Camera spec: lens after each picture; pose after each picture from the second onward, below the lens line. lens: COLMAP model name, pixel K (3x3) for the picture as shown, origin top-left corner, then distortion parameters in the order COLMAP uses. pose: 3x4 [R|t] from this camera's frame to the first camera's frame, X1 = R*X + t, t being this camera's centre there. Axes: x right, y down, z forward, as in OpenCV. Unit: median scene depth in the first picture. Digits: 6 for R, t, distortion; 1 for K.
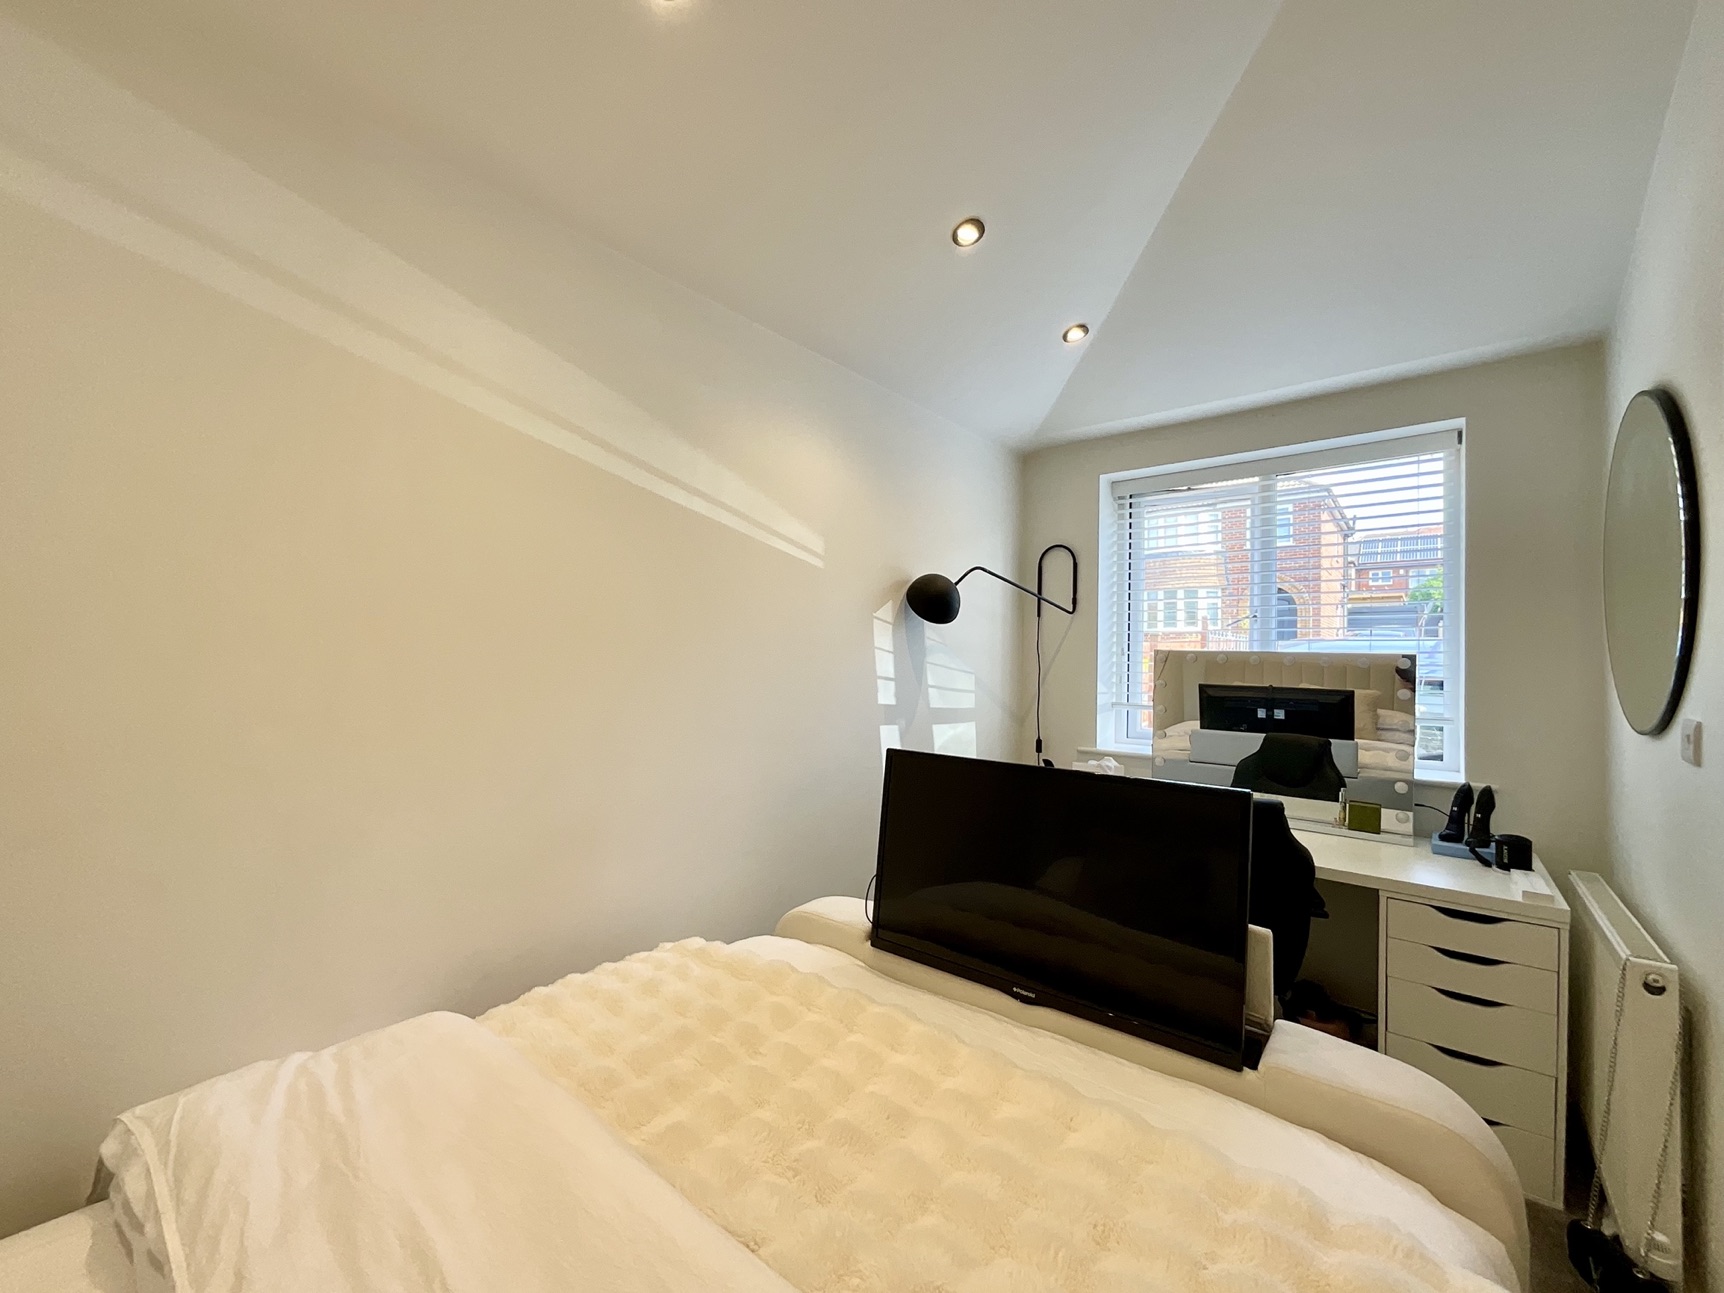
lens RADIAL K [[700.8, 0, 862.1], [0, 700.8, 646.7], [0, 0, 1]] dist [-0.002777, -0.000801]
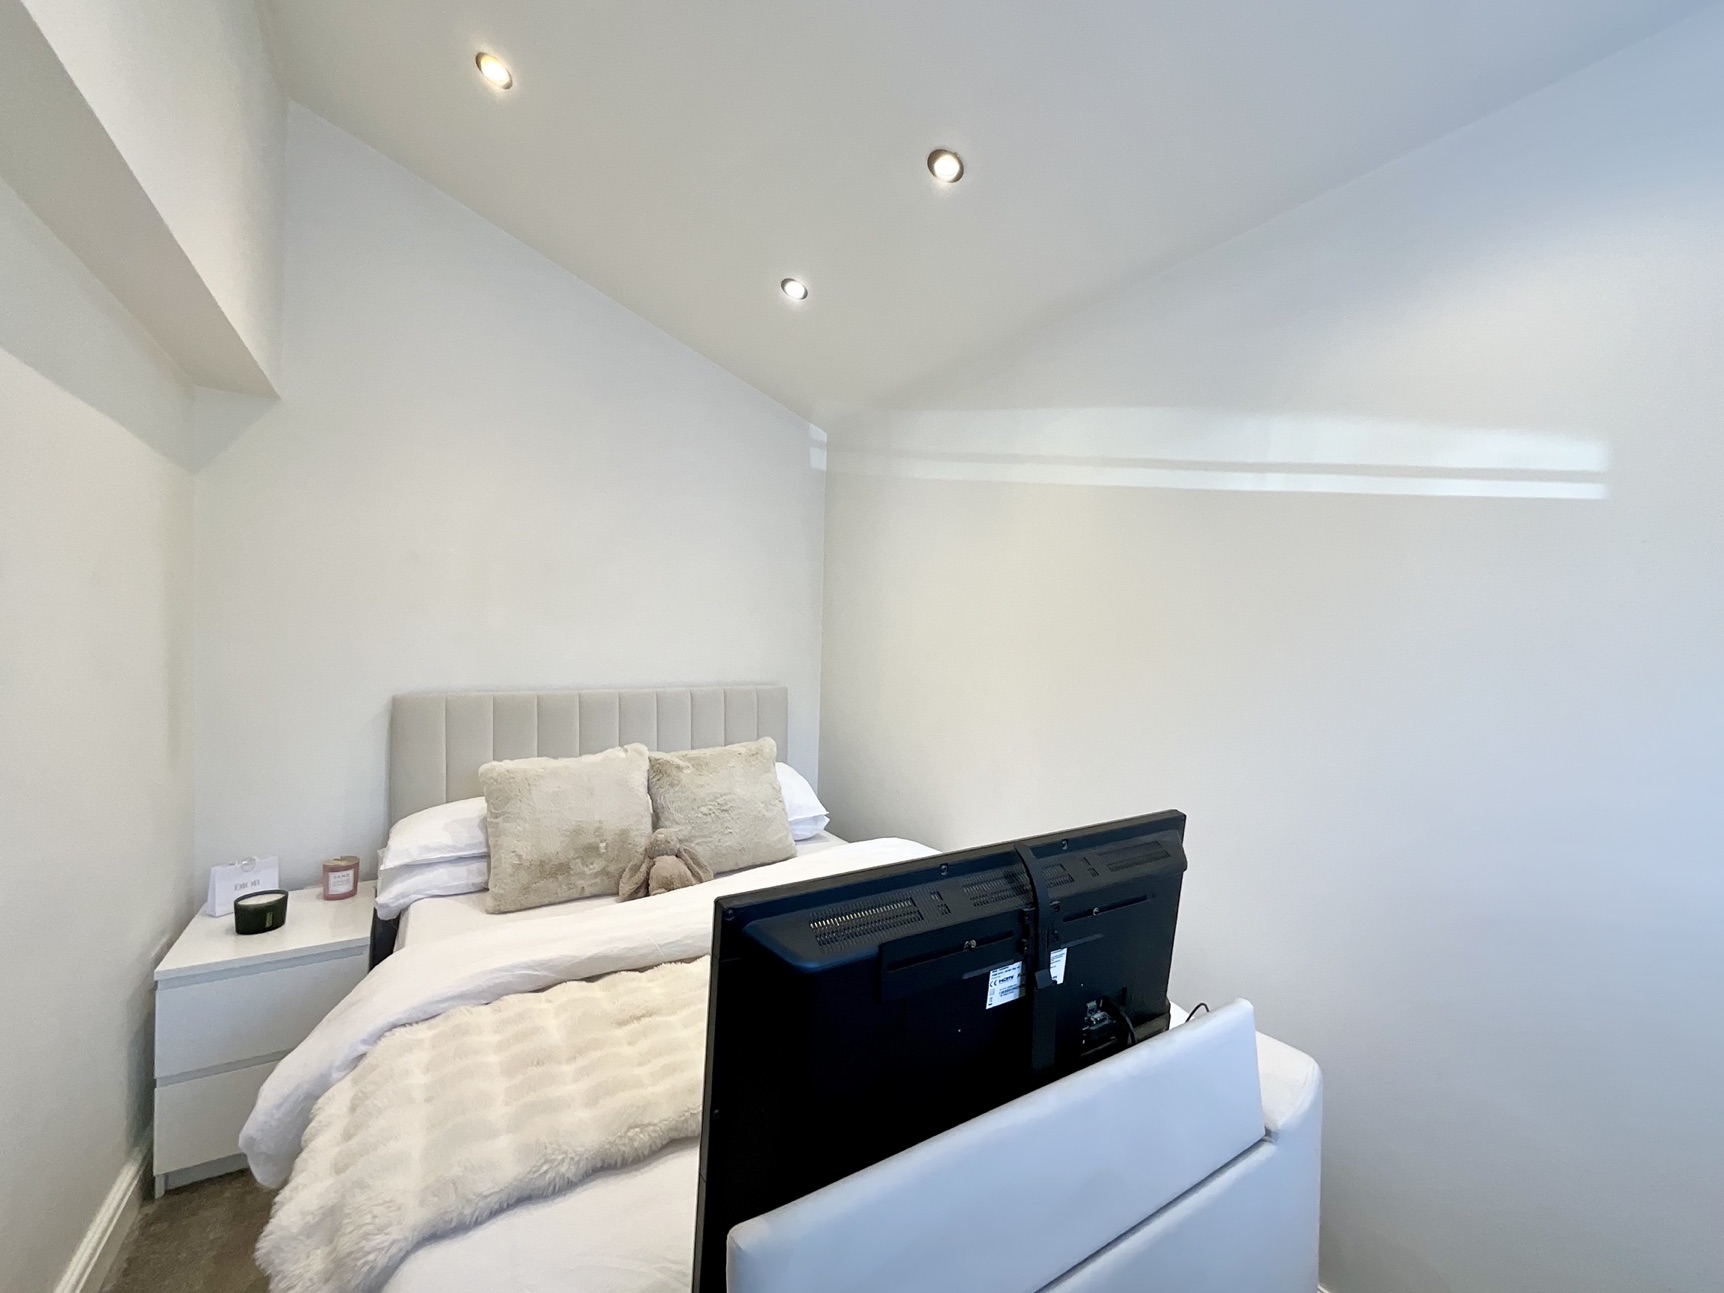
lens RADIAL K [[700.8, 0, 861.8], [0, 700.8, 646.5], [0, 0, 1]] dist [-0.002777, -0.000801]
pose [[-0.306420, -0.004749, -0.951885, 0.694536], [-0.005942, 0.999978, -0.003076, -0.002366], [0.951878, 0.004714, -0.306441, 0.782871]]
